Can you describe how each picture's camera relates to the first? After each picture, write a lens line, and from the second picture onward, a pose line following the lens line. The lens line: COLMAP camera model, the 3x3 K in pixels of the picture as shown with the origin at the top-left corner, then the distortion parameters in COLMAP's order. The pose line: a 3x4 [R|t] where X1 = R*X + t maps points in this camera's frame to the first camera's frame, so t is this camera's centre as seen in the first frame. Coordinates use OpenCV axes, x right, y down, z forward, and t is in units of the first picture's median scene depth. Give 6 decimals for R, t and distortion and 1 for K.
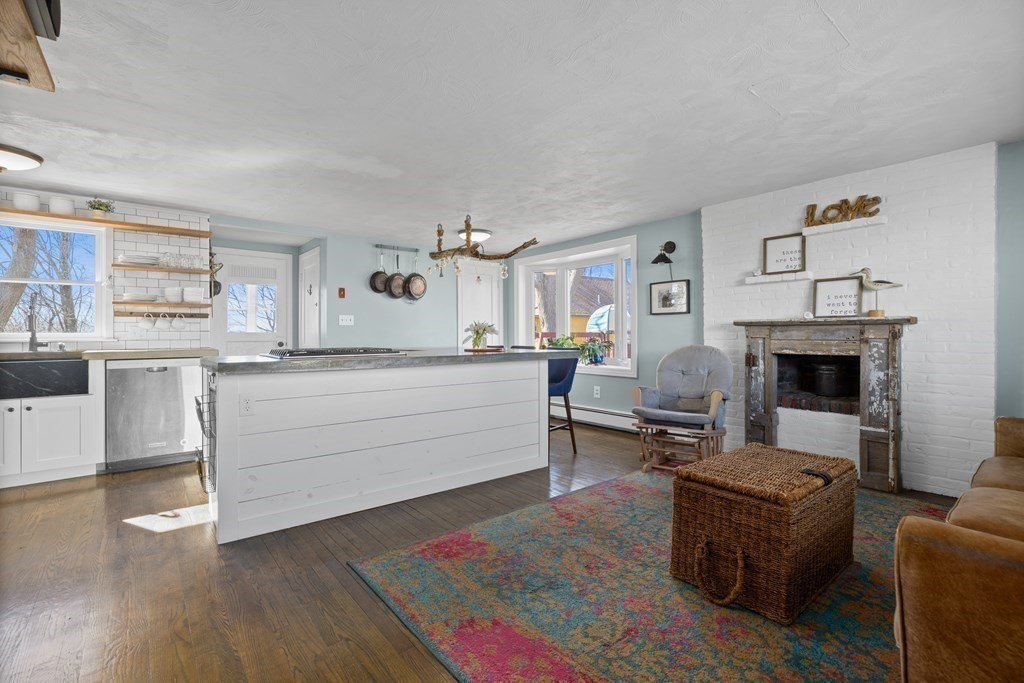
lens RADIAL K [[464.1, 0, 511.9], [0, 464.1, 336.8], [0, 0, 1]] dist [-0.004320, 0.000499]
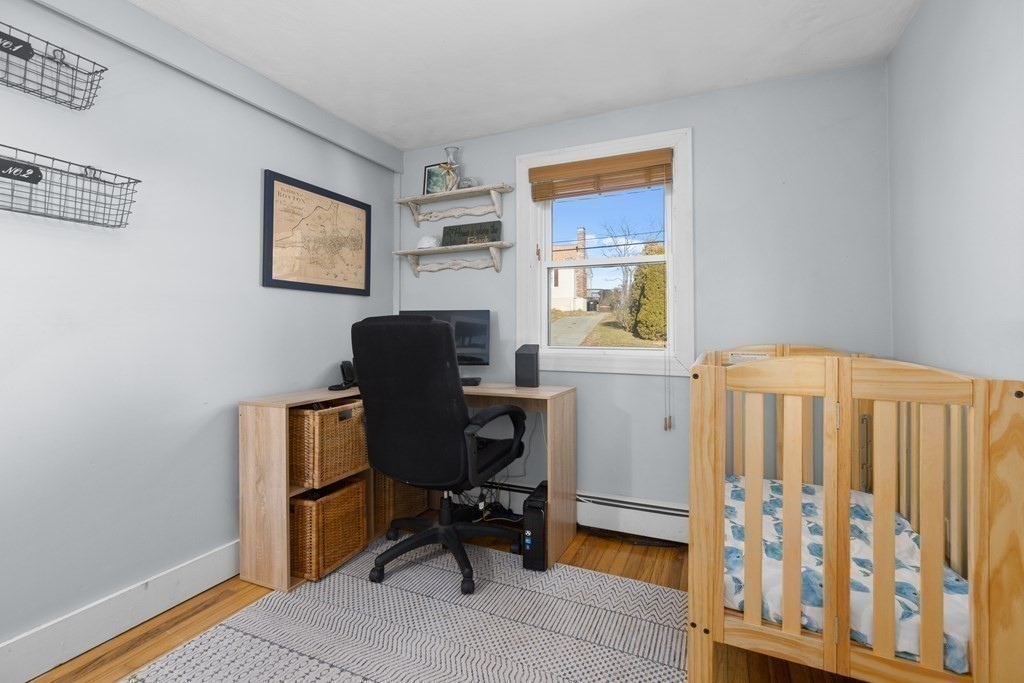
lens RADIAL K [[464.1, 0, 511.9], [0, 464.1, 336.8], [0, 0, 1]] dist [-0.004320, 0.000499]
pose [[-0.456478, -0.000912, 0.889734, -0.031173], [0.010595, 0.999923, 0.006461, -0.019298], [-0.889671, 0.012376, -0.456434, 1.330194]]
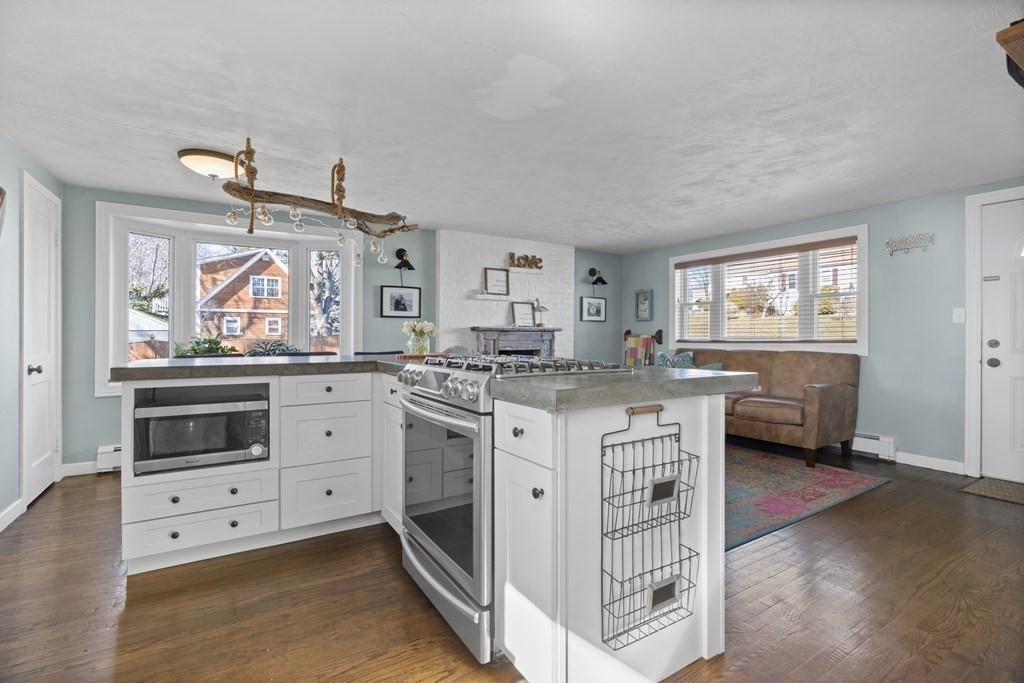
lens RADIAL K [[467.8, 0, 511.5], [0, 467.8, 336.0], [0, 0, 1]] dist [-0.001154, 0.001087]
pose [[0.121587, 0.004829, 0.992569, -0.882713], [0.004808, 0.999974, -0.005454, -0.000236], [-0.992569, 0.005436, 0.121561, 0.802634]]
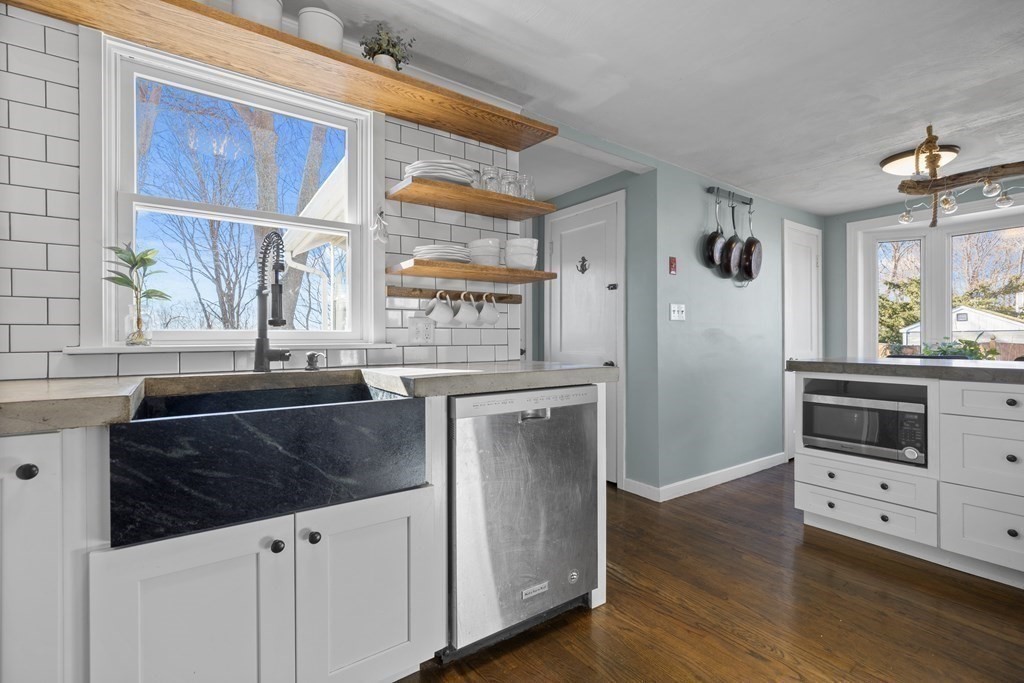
lens RADIAL K [[464.1, 0, 511.9], [0, 464.1, 336.8], [0, 0, 1]] dist [-0.004320, 0.000499]
pose [[0.998497, 0.000576, -0.054801, -0.784943], [-0.001165, 0.999942, -0.010719, 0.003272], [0.054791, 0.010767, 0.998440, 0.583747]]
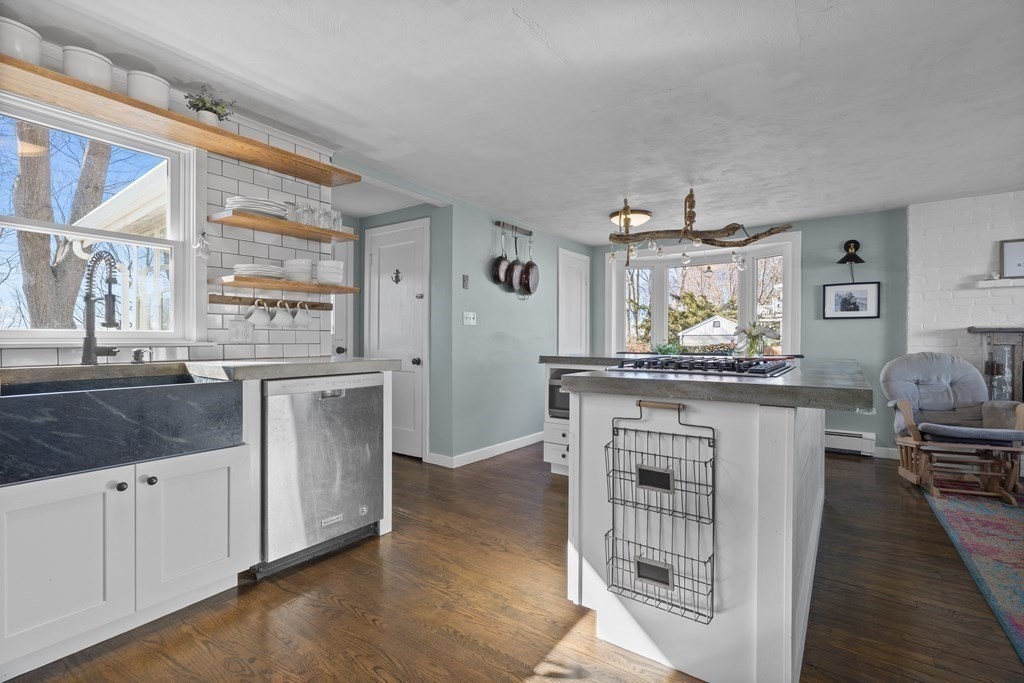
lens RADIAL K [[468.1, 0, 512.0], [0, 468.1, 341.5], [0, 0, 1]] dist [-0.009554, 0.005303]
pose [[0.962749, 0.006434, 0.270318, -0.726664], [-0.006069, 0.999979, -0.002187, 0.003625], [-0.270327, 0.000465, 0.962768, 0.369576]]
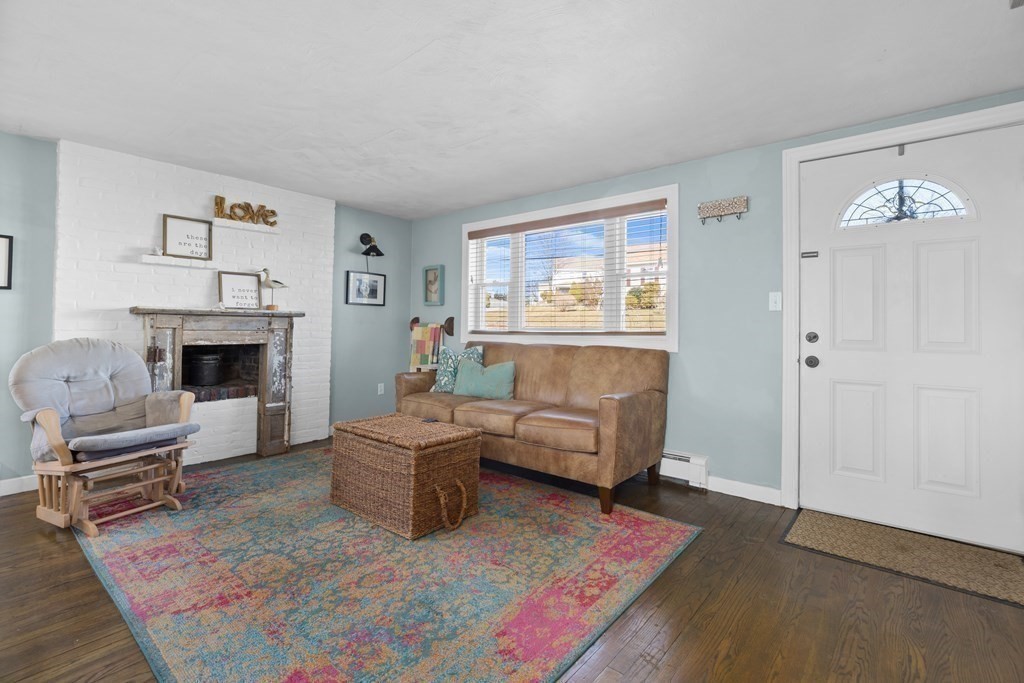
lens RADIAL K [[472.4, 0, 508.7], [0, 472.4, 317.9], [0, 0, 1]] dist [-0.001461, 0.000873]
pose [[-0.176495, 0.022131, 0.984053, -0.467668], [-0.002506, 0.999734, -0.022933, 0.002054], [-0.984298, -0.006513, -0.176392, 0.550190]]
